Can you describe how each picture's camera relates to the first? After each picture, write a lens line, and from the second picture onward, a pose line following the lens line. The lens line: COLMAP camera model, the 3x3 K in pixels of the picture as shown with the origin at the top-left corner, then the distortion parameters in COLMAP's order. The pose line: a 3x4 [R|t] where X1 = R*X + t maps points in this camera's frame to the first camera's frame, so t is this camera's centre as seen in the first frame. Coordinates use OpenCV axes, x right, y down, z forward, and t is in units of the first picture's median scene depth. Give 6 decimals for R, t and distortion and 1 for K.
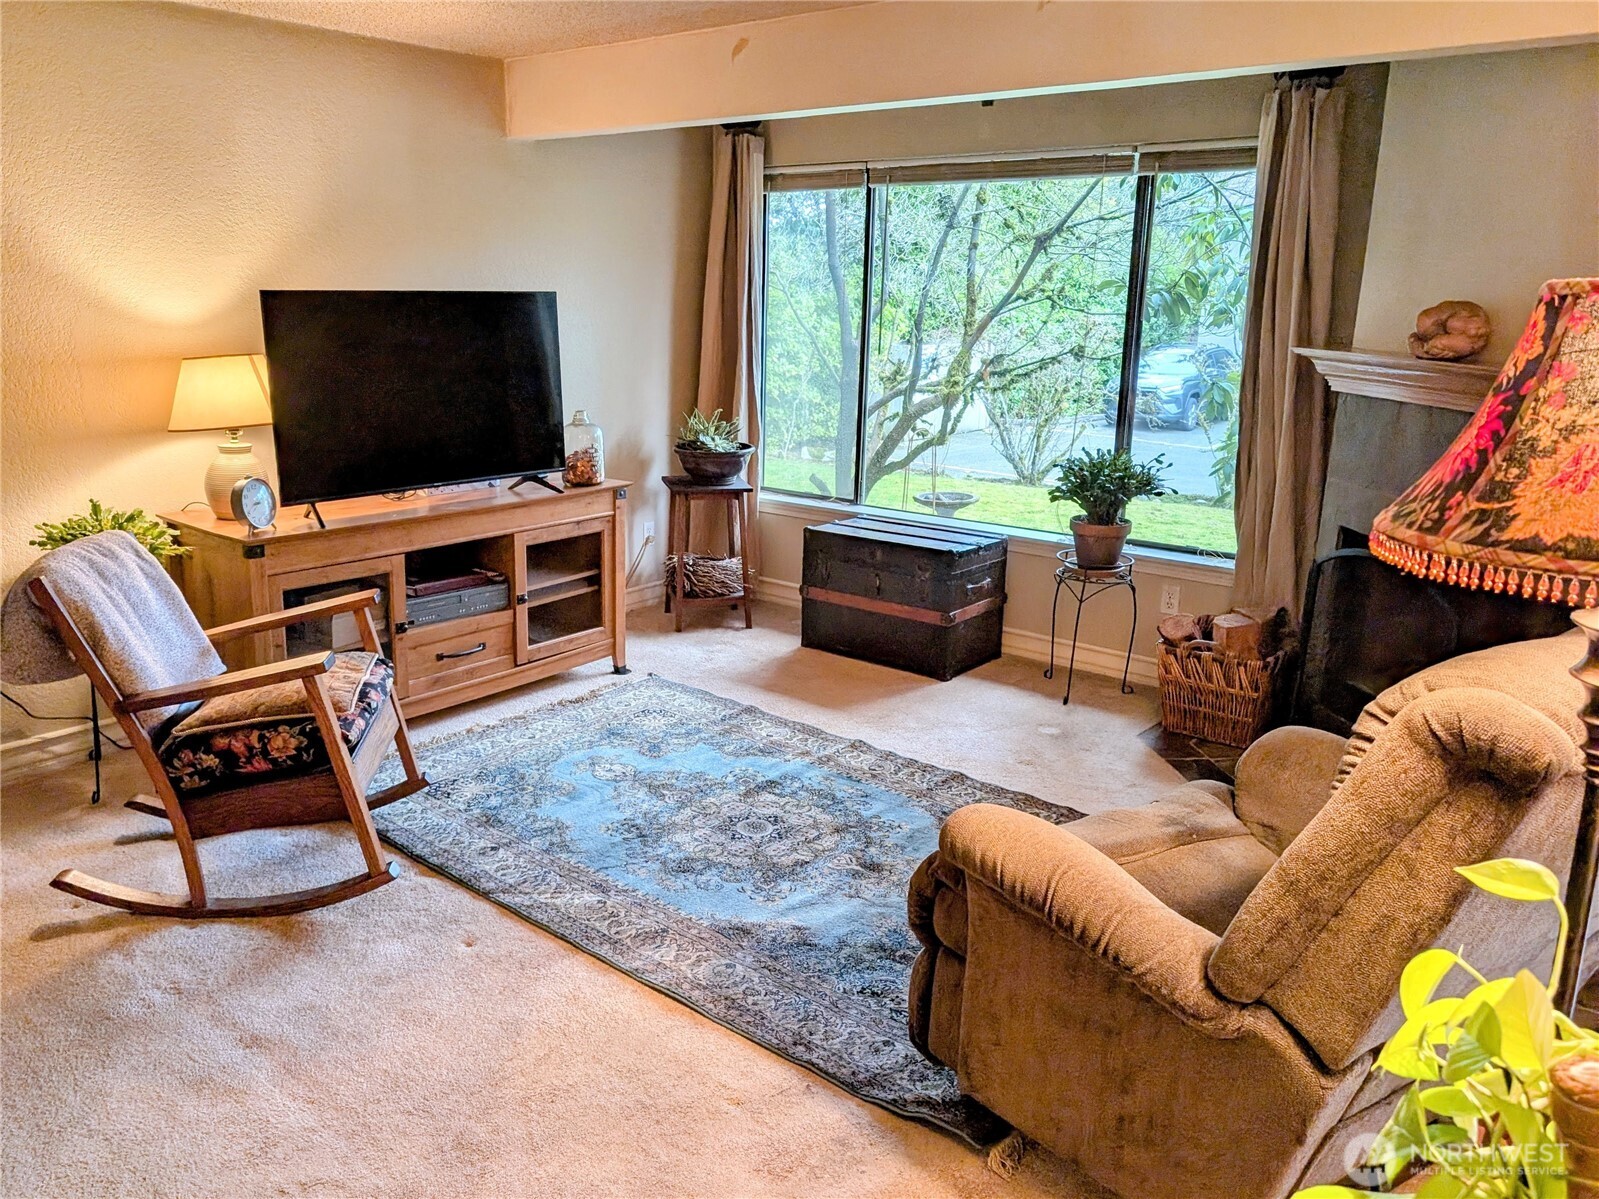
lens RADIAL K [[1340.7, 0, 688.4], [0, 1340.7, 551.5], [0, 0, 1]] dist [0.060980, -0.002416]
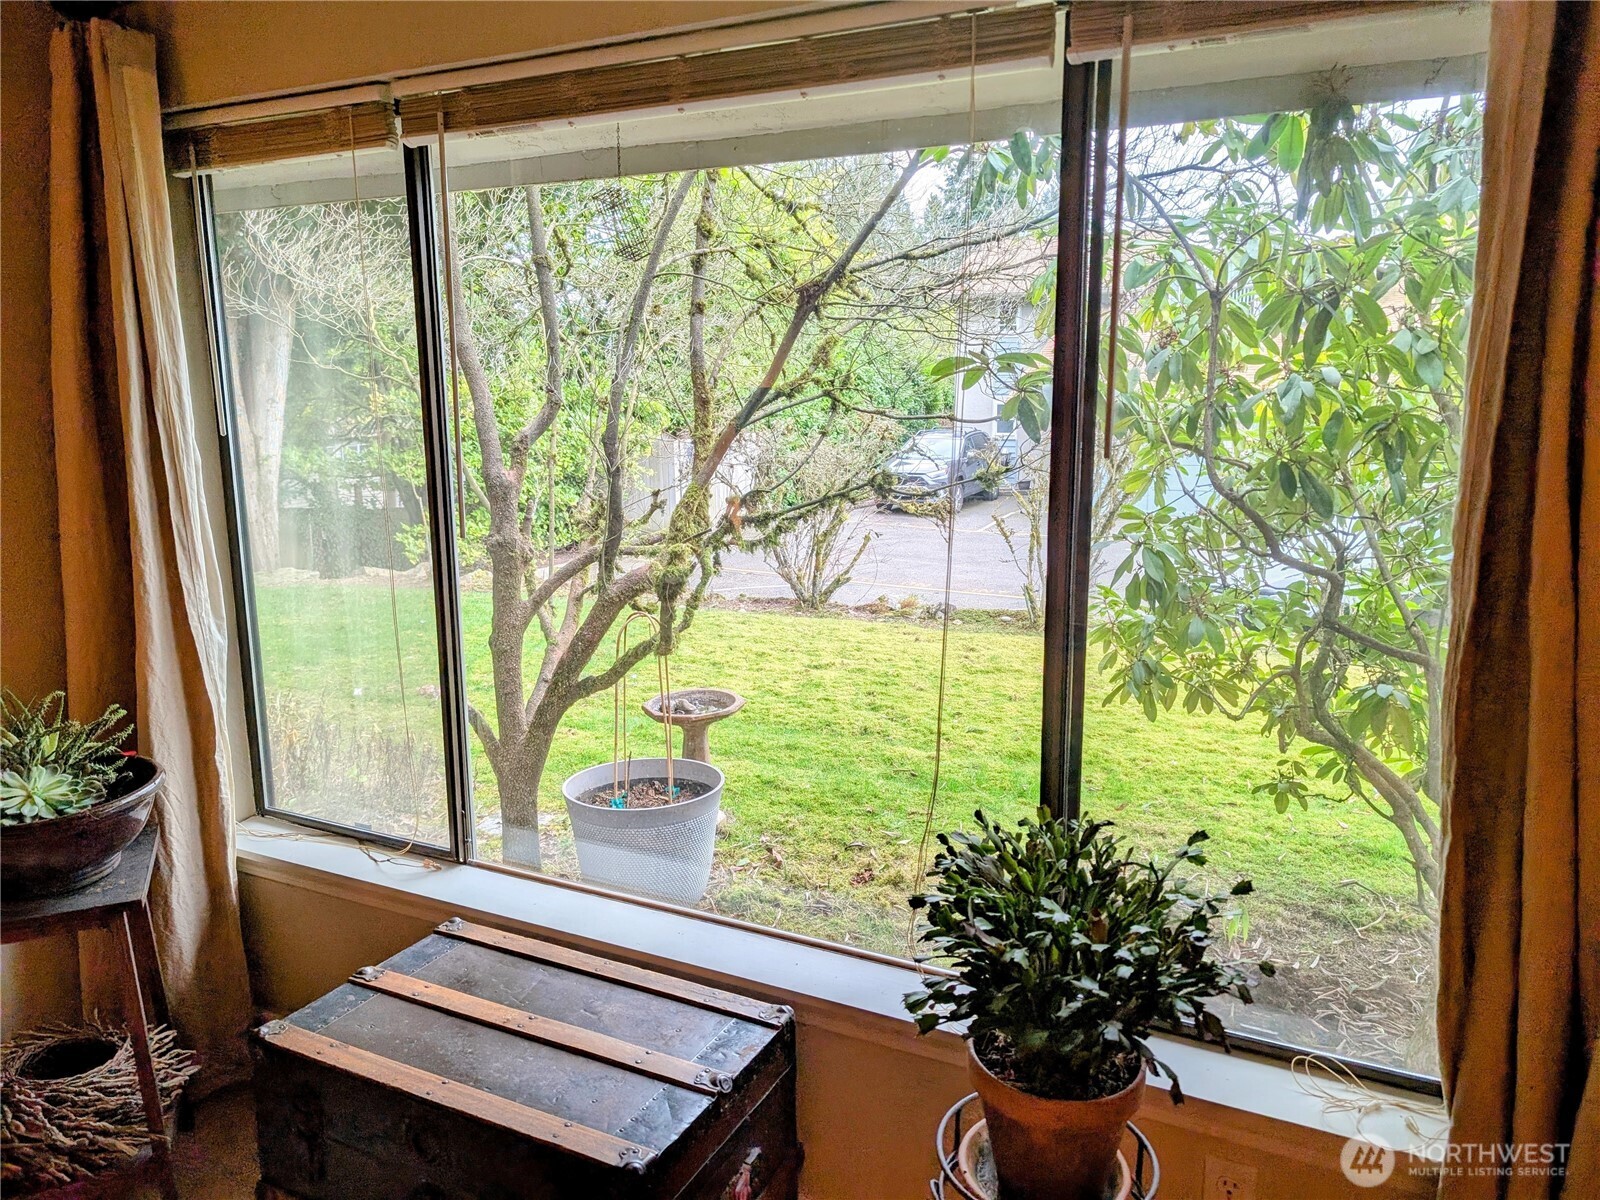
lens RADIAL K [[1197.5, 0, 846.4], [0, 1197.5, 554.0], [0, 0, 1]] dist [0.032645, -0.007390]
pose [[0.958661, -0.060611, 0.278020, 0.124757], [0.073424, 0.996655, -0.035899, -0.098876], [-0.274914, 0.054828, 0.959904, 0.498821]]
